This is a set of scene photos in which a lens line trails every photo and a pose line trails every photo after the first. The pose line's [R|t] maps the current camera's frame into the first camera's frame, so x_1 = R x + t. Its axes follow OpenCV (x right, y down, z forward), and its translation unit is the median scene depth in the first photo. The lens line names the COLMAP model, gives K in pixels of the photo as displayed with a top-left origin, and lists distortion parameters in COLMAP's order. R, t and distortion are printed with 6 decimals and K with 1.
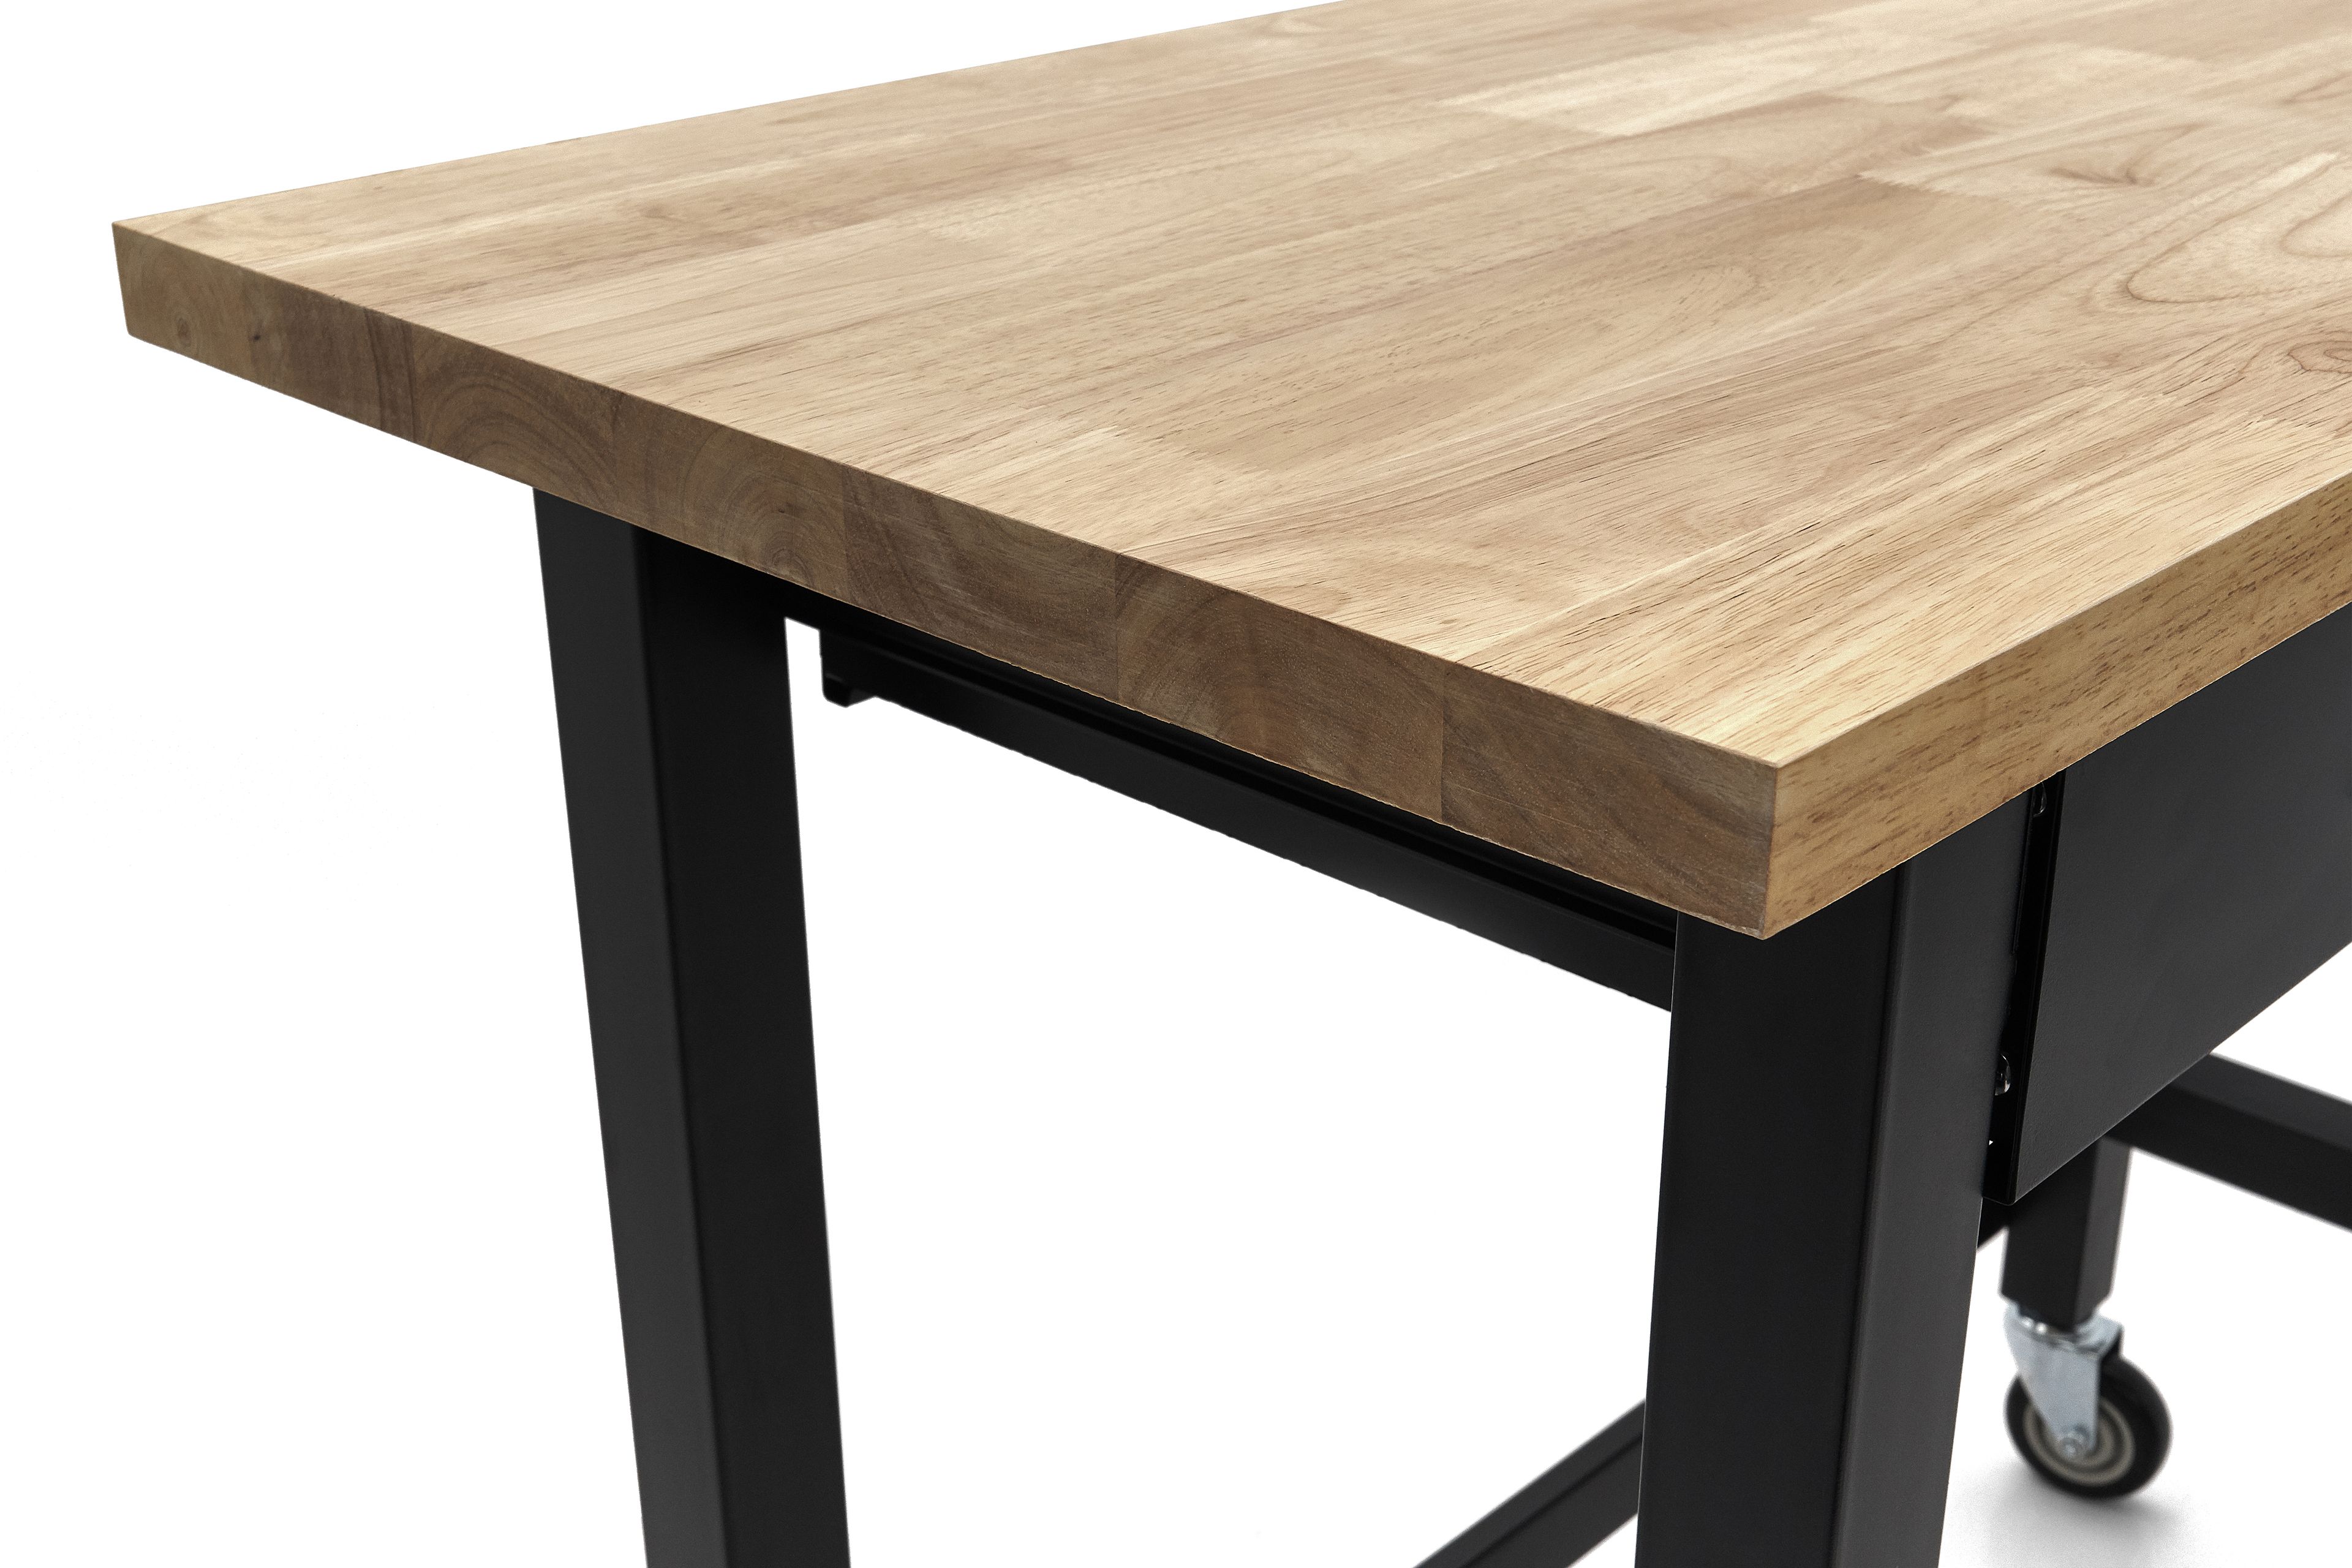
lens RADIAL K [[2886.9, 0, 1175.7], [0, 2886.9, 791.3], [0, 0, 1]] dist [-0.014574, 0.000000]
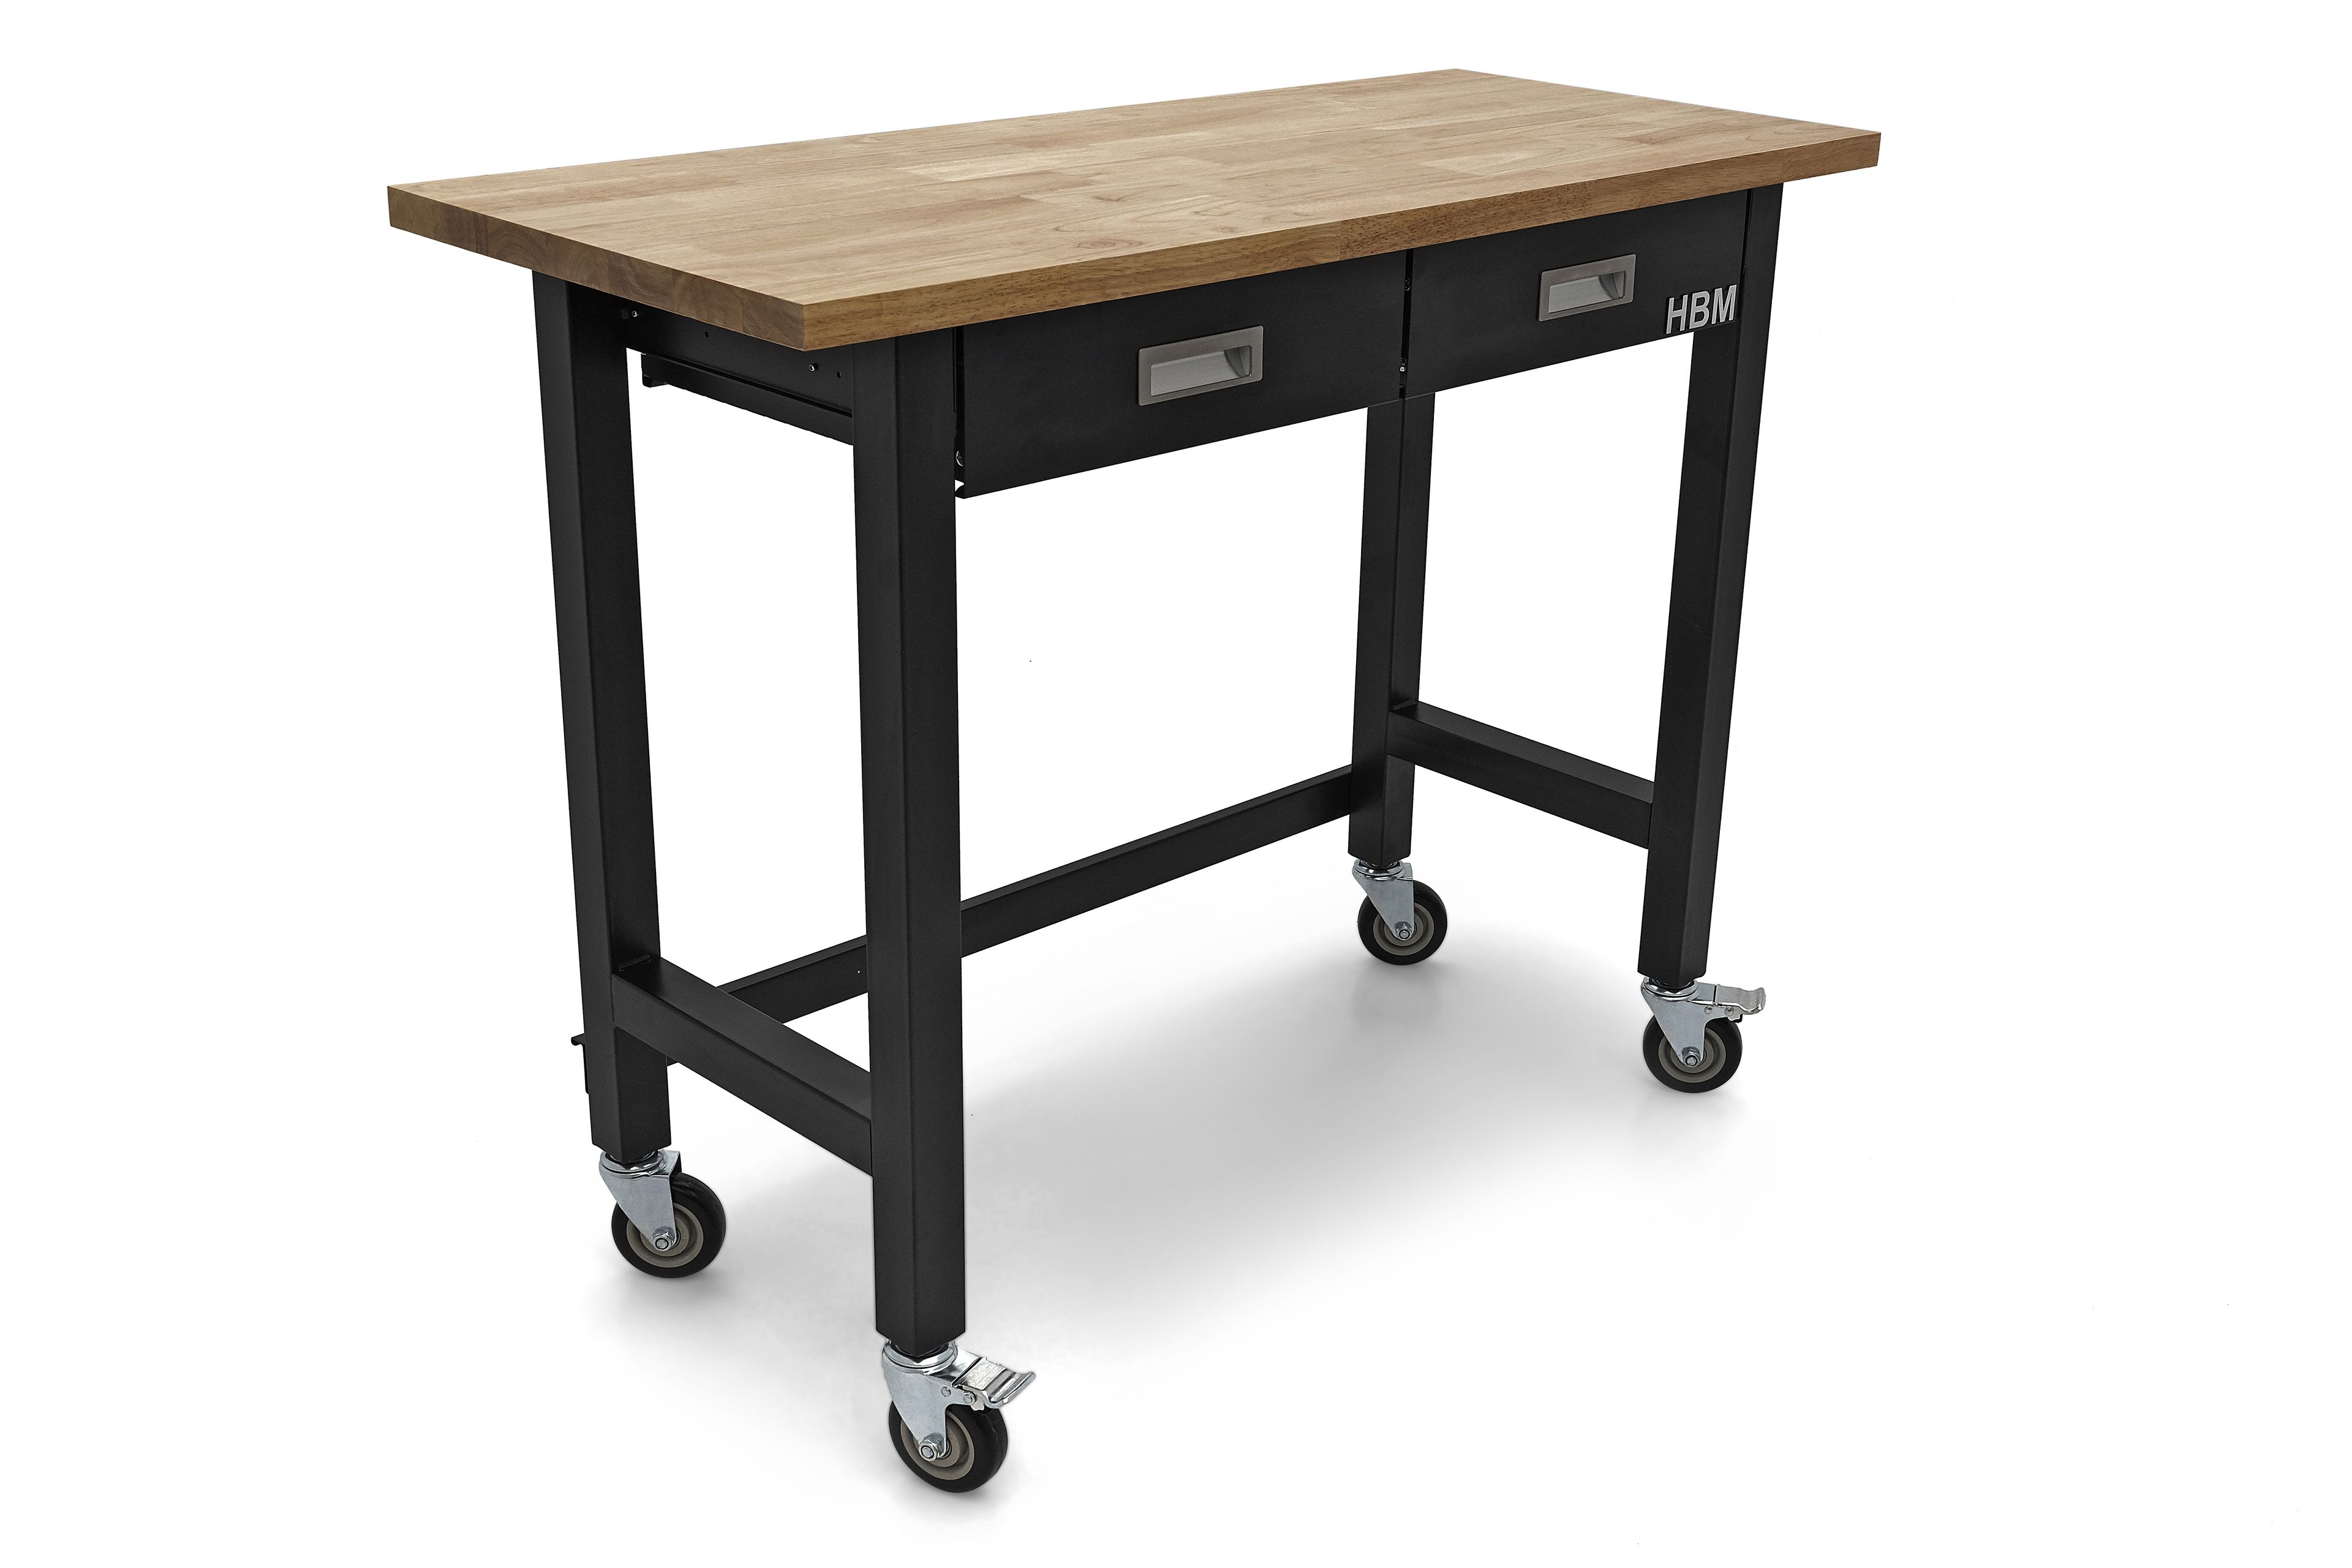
lens RADIAL K [[2743.6, 0, 1182.2], [0, 2743.6, 770.7], [0, 0, 1]] dist [0.035622, 0.000000]
pose [[0.998845, 0.039192, -0.027785, 0.545409], [-0.040492, 0.998032, -0.047875, 0.506526], [0.025854, 0.048944, 0.998467, -1.773949]]
